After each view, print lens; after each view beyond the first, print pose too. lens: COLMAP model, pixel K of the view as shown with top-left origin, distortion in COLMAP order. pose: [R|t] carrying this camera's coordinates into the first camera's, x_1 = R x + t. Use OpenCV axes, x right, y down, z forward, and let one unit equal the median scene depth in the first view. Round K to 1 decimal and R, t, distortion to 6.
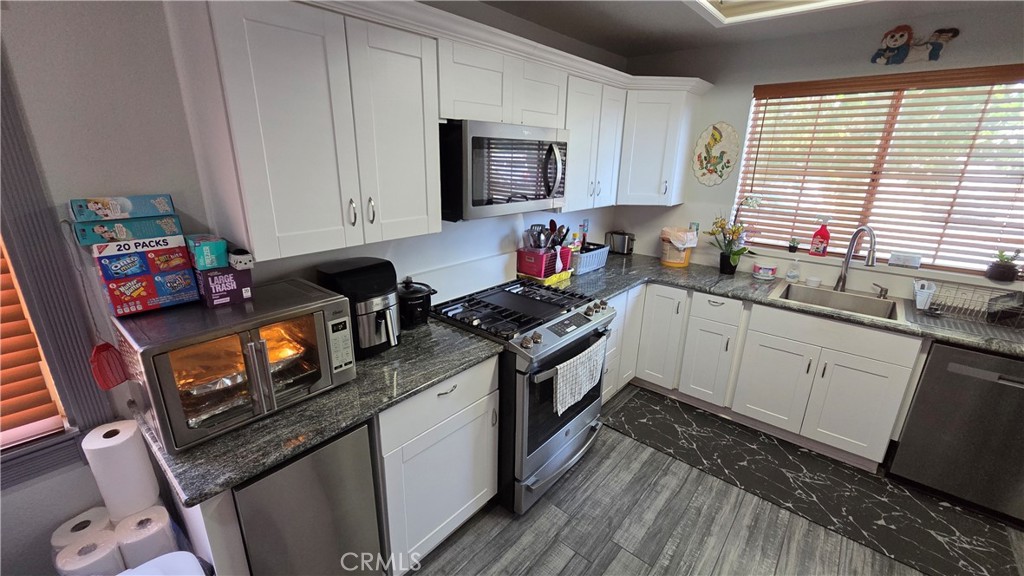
lens RADIAL K [[421.3, 0, 508.1], [0, 421.3, 286.3], [0, 0, 1]] dist [0.001651, 0.000368]
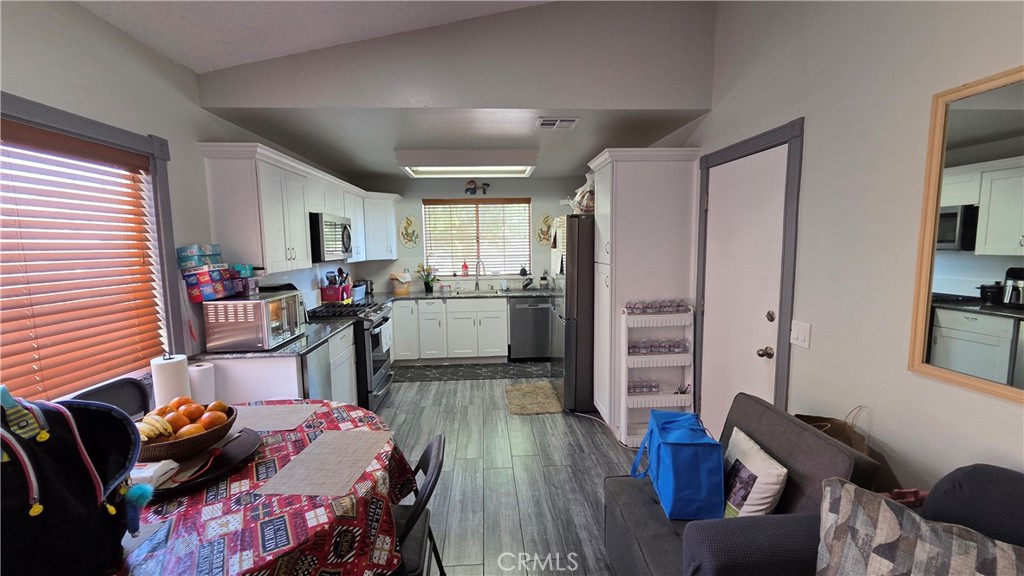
lens RADIAL K [[421.3, 0, 508.1], [0, 421.3, 286.3], [0, 0, 1]] dist [0.001651, 0.000368]
pose [[0.717919, -0.099502, 0.688978, -0.644739], [0.236421, 0.965755, -0.106879, 0.283467], [-0.654749, 0.239619, 0.716858, -0.722458]]
